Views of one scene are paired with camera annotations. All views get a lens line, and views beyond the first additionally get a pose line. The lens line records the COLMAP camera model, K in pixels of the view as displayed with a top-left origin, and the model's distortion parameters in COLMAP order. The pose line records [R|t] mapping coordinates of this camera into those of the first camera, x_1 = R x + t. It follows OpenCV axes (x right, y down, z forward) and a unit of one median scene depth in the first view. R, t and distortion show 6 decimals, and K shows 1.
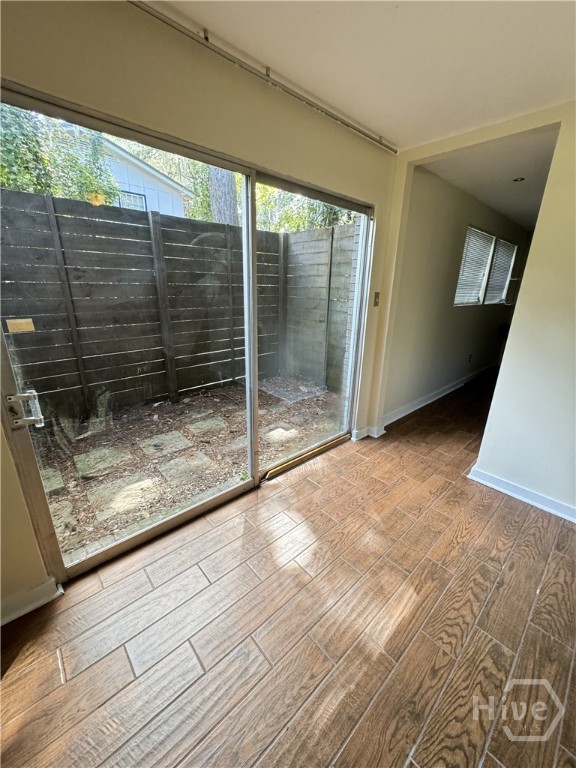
lens RADIAL K [[306.2, 0, 288.2], [0, 306.2, 384.5], [0, 0, 1]] dist [-0.004289, 0.000579]
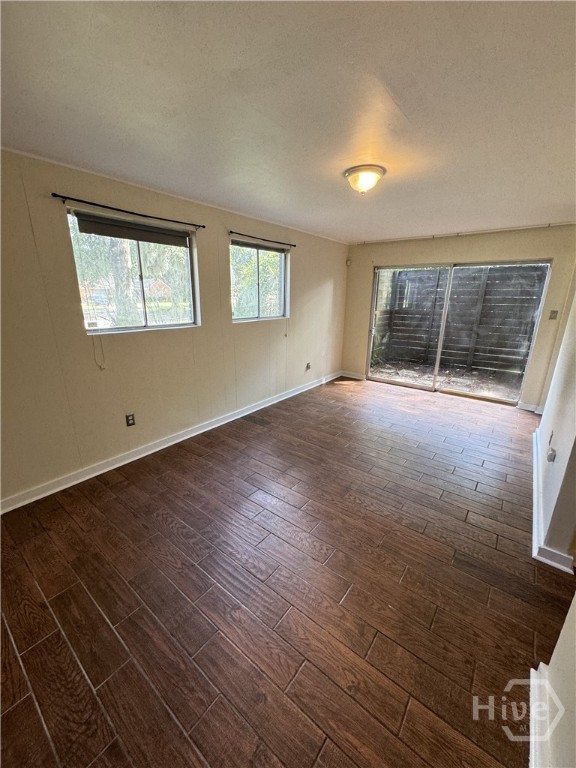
lens RADIAL K [[306.2, 0, 286.8], [0, 306.2, 383.3], [0, 0, 1]] dist [-0.004289, 0.000579]
pose [[0.165529, 0.244874, -0.955320, 2.095657], [-0.305011, 0.933902, 0.186535, 0.200057], [0.937853, 0.260507, 0.229277, -0.625637]]
